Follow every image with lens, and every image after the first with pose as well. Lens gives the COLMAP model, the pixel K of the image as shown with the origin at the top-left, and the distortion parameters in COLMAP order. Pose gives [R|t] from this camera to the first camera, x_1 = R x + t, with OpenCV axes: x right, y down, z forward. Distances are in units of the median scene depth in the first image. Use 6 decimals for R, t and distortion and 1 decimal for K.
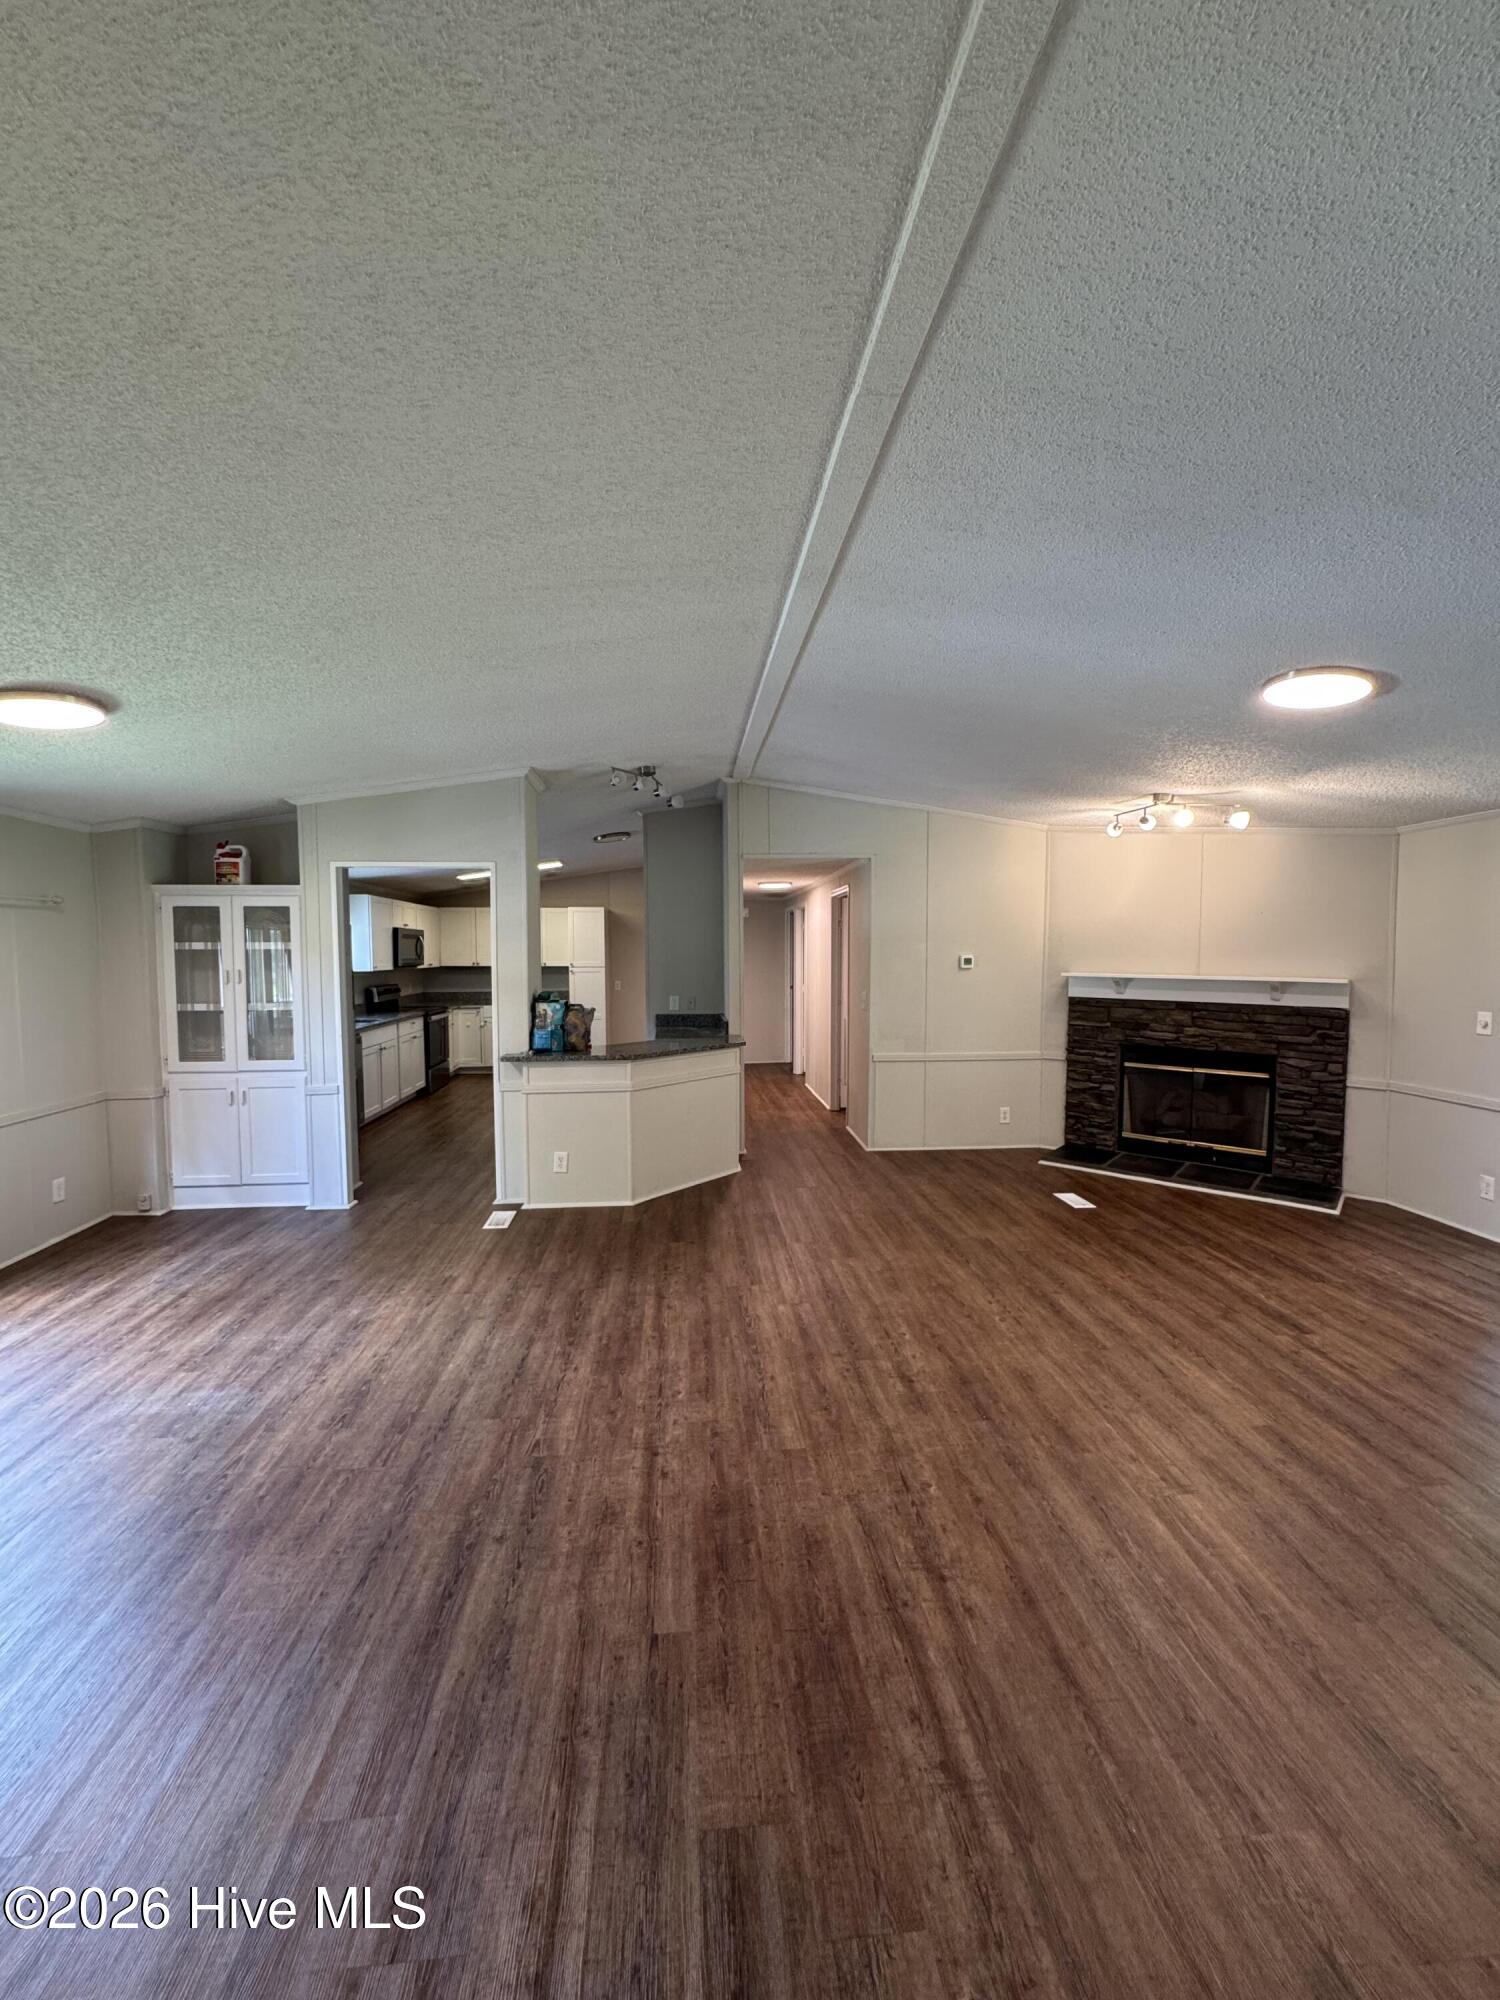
lens RADIAL K [[799.5, 0, 749.8], [0, 799.5, 995.5], [0, 0, 1]] dist [0.000845, 0.000006]
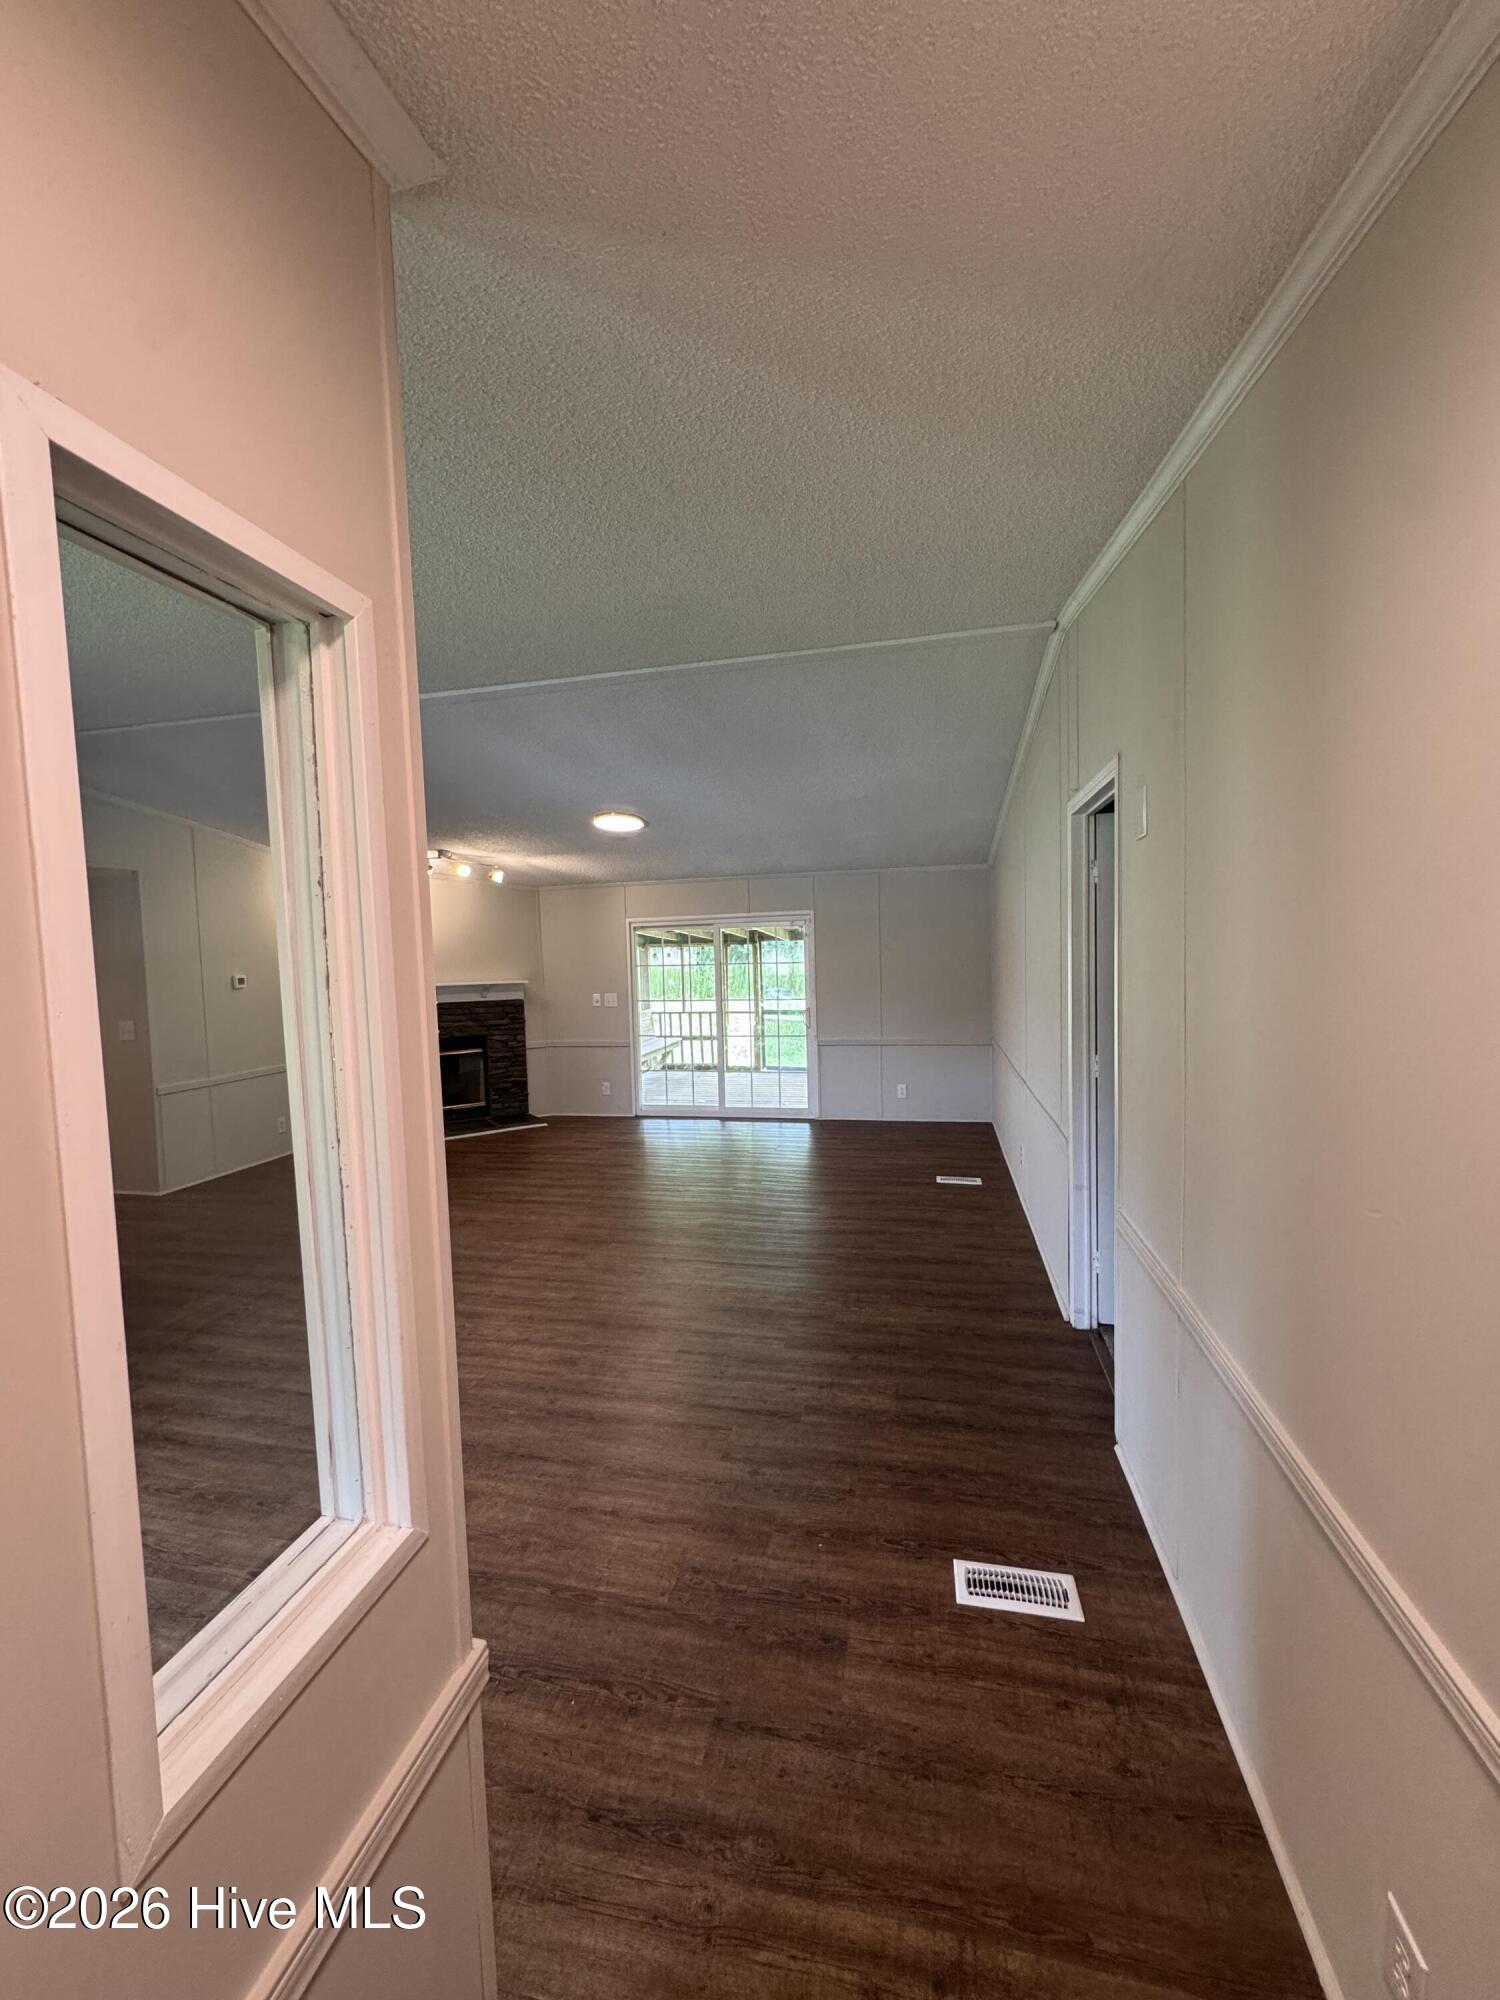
lens RADIAL K [[799.5, 0, 753.0], [0, 799.5, 1004.1], [0, 0, 1]] dist [0.000845, 0.000006]
pose [[0.295834, -0.068313, 0.952793, -0.618968], [0.080357, 0.995684, 0.046438, -0.010623], [-0.951853, 0.062825, 0.300047, 0.097094]]
